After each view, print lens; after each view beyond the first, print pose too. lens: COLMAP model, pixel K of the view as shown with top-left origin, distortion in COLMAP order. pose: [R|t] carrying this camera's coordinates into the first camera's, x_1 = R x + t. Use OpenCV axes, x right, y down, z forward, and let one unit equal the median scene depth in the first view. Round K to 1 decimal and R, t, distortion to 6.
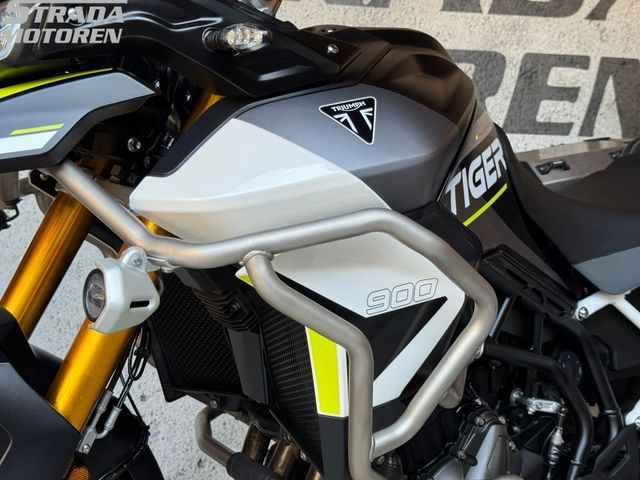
lens RADIAL K [[925.7, 0, 320.0], [0, 925.7, 240.0], [0, 0, 1]] dist [0.203730, -0.493546]
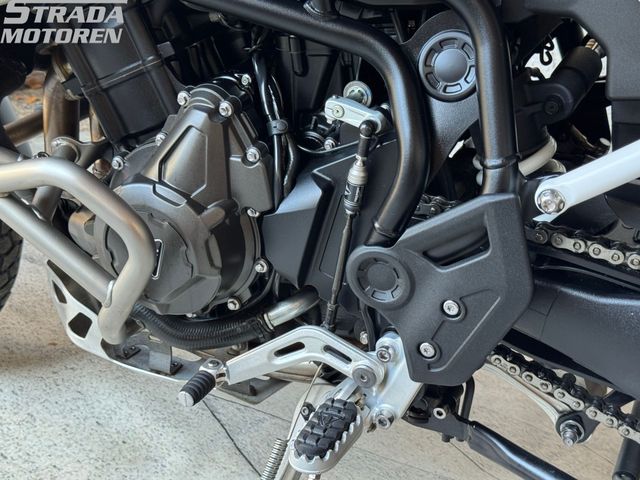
lens RADIAL K [[925.7, 0, 320.0], [0, 925.7, 240.0], [0, 0, 1]] dist [0.203730, -0.493546]
pose [[0.498575, 0.300327, -0.813158, 0.398054], [-0.062000, 0.948017, 0.312121, 0.040044], [0.864626, -0.105200, 0.491278, 0.383812]]
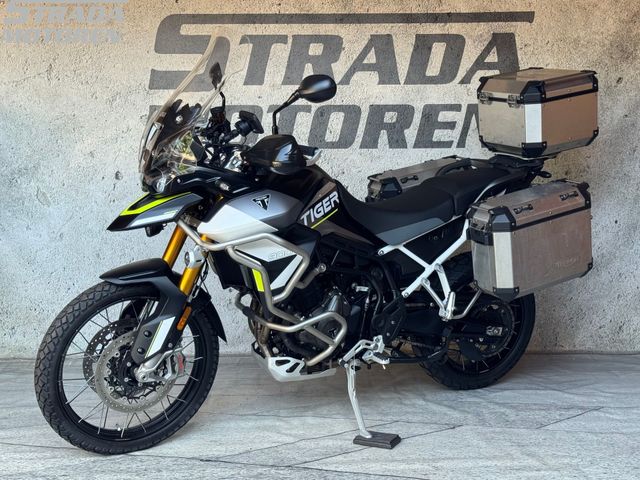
lens RADIAL K [[925.7, 0, 320.0], [0, 925.7, 240.0], [0, 0, 1]] dist [0.203730, -0.493546]
pose [[0.988835, -0.019788, -0.147698, 0.281415], [0.034647, 0.994512, 0.098721, -0.122617], [0.144934, -0.102736, 0.984093, -0.868843]]
